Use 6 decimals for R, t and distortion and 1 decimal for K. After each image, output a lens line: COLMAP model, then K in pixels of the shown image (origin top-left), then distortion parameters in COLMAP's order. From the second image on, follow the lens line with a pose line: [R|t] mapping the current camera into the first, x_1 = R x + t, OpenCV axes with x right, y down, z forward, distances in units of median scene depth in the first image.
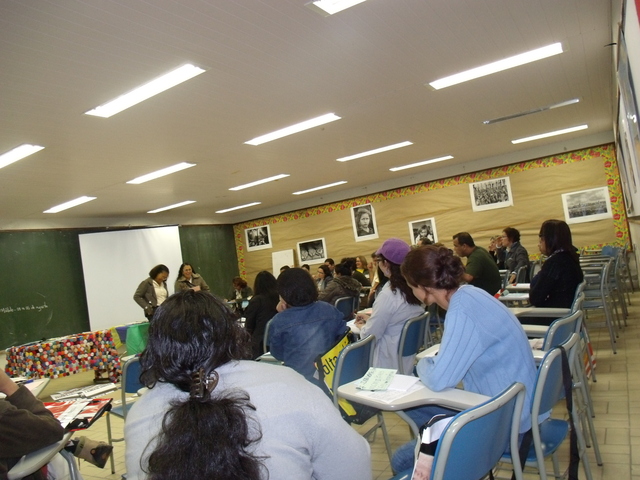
lens RADIAL K [[514.3, 0, 320.0], [0, 514.3, 240.0], [0, 0, 1]] dist [-0.133927, 0.097730]
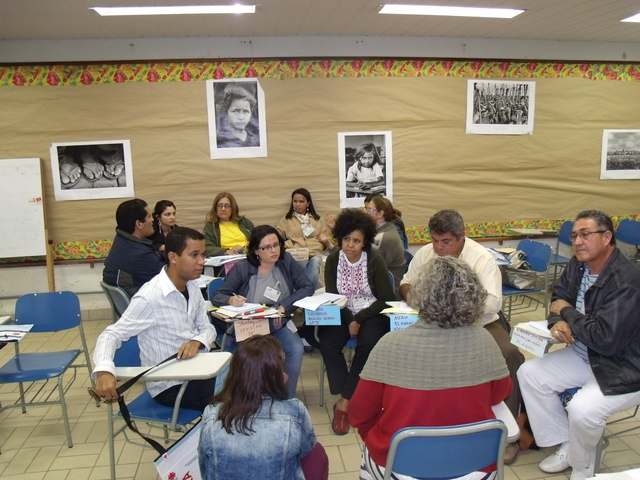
lens RADIAL K [[514.3, 0, 320.0], [0, 514.3, 240.0], [0, 0, 1]] dist [-0.133927, 0.097730]
pose [[0.772118, 0.009678, 0.635405, -0.150325], [-0.119492, 0.984260, 0.130210, 0.004449], [-0.624144, -0.176463, 0.761121, 0.629649]]
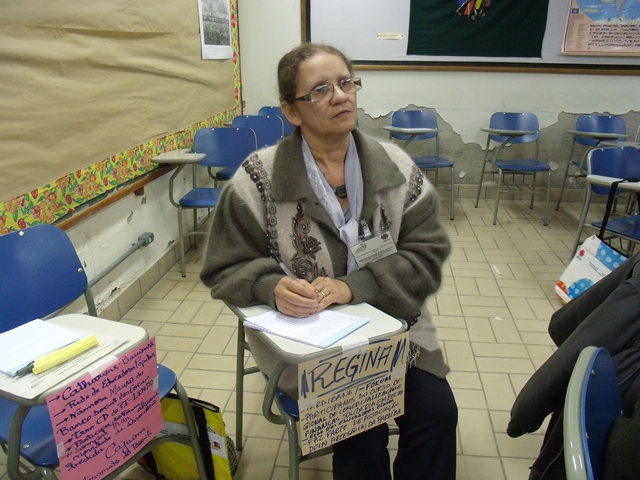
lens RADIAL K [[514.3, 0, 320.0], [0, 514.3, 240.0], [0, 0, 1]] dist [-0.133927, 0.097730]
pose [[-0.402129, -0.168855, 0.899878, 0.057939], [0.029468, 0.979951, 0.197048, 0.029933], [-0.915109, 0.105757, -0.389091, 0.935254]]
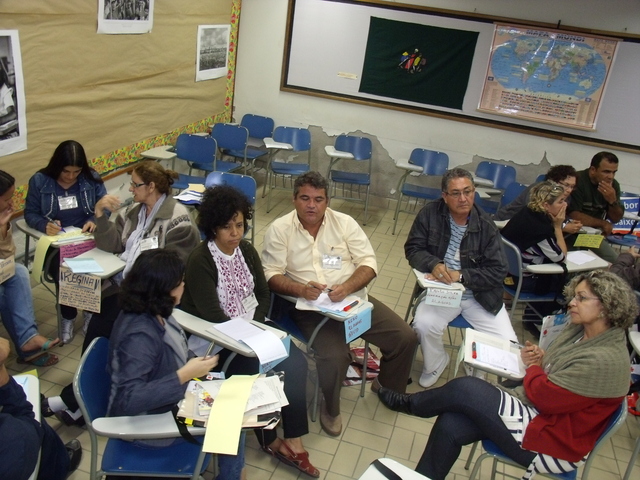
lens RADIAL K [[622.2, 0, 320.0], [0, 622.2, 240.0], [0, 0, 1]] dist [-0.142851, 0.252213]
pose [[-0.266428, -0.247608, 0.931507, -0.204168], [-0.119095, 0.967491, 0.223110, -0.025116], [-0.956469, -0.051495, -0.287256, 0.909282]]
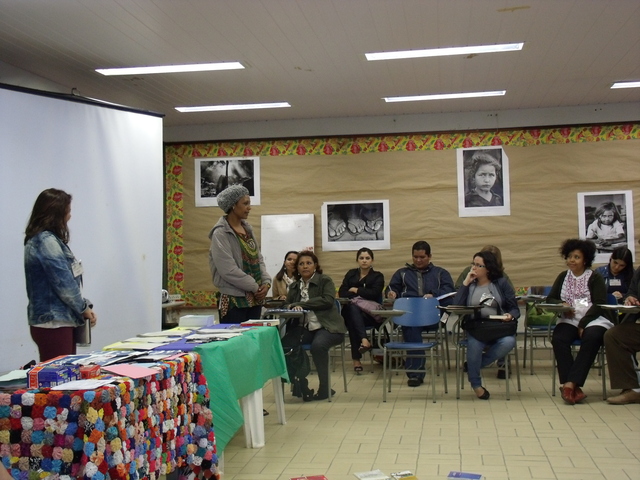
lens RADIAL K [[865.1, 0, 319.6], [0, 865.1, 233.4], [0, 0, 1]] dist [-0.003720, 0.421825]
pose [[0.914453, 0.134432, 0.381712, -0.409066], [-0.130237, 0.990795, -0.036935, 0.074754], [-0.383163, -0.015938, 0.923543, 0.280731]]
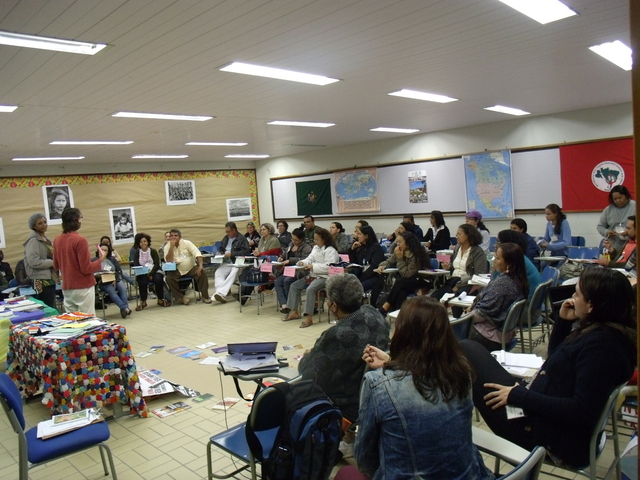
lens RADIAL K [[514.3, 0, 320.0], [0, 514.3, 240.0], [0, 0, 1]] dist [-0.133927, 0.097730]
pose [[0.239179, 0.052041, 0.969580, -0.699762], [0.005368, 0.998477, -0.054916, 0.085002], [-0.970961, 0.018339, 0.238535, 0.360402]]
